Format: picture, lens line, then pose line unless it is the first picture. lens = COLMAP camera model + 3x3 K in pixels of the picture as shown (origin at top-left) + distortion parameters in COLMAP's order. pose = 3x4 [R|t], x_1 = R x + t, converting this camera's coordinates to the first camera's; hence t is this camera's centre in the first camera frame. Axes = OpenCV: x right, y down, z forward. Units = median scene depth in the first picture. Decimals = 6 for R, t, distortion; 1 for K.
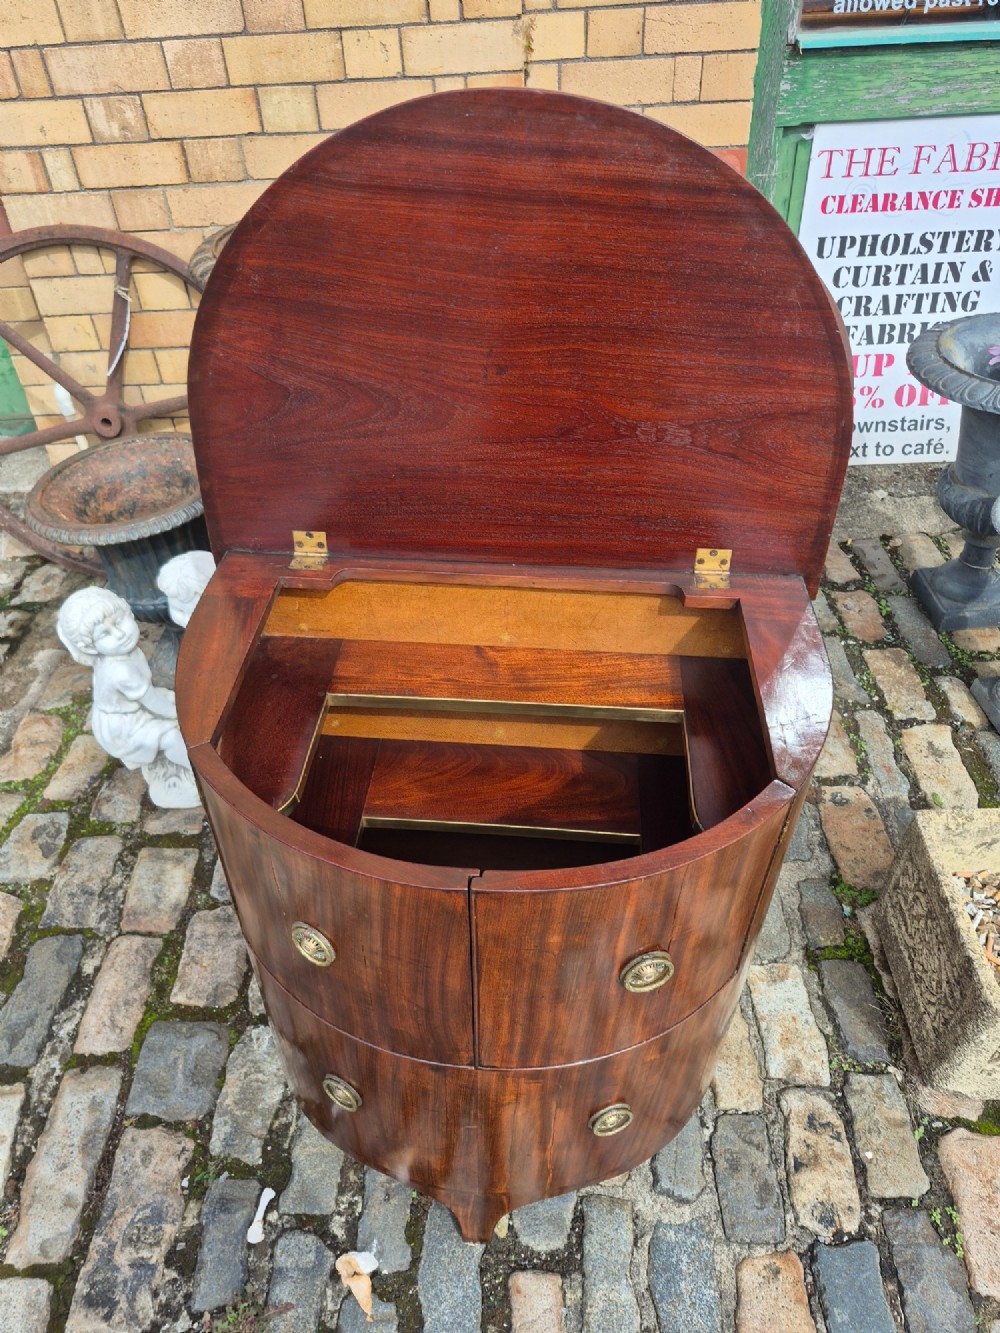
lens RADIAL K [[937.5, 0, 490.6], [0, 937.5, 650.5], [0, 0, 1]] dist [0.018745, -0.022336]
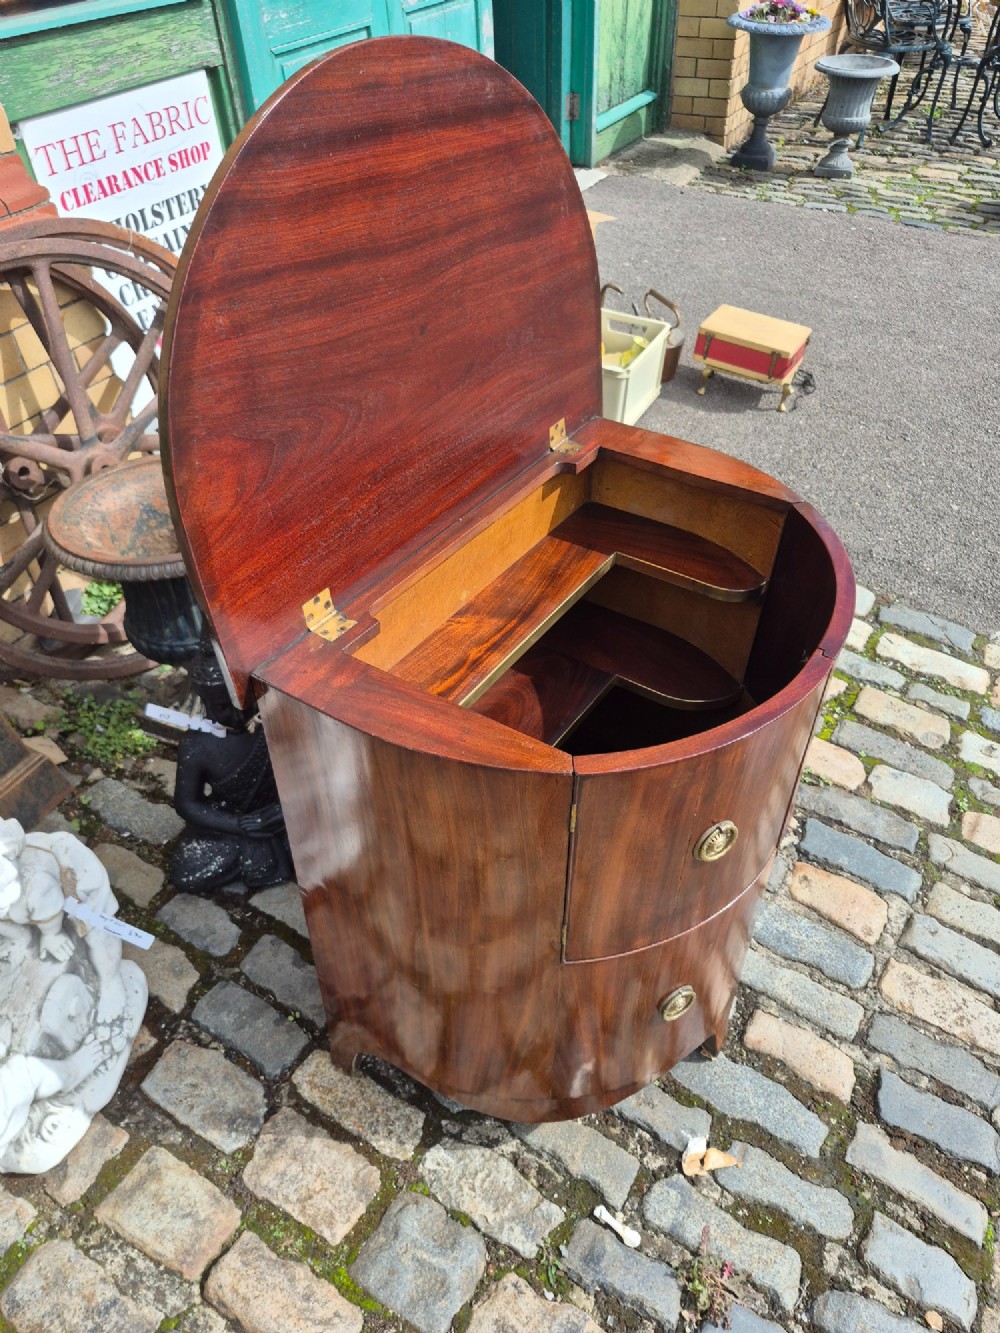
lens RADIAL K [[937.5, 0, 487.8], [0, 937.5, 676.9], [0, 0, 1]] dist [0.018745, -0.022336]
pose [[0.490330, -0.568249, 0.660810, -0.600201], [0.559679, 0.786517, 0.261058, -0.169295], [-0.668084, 0.241837, 0.703689, 0.251524]]
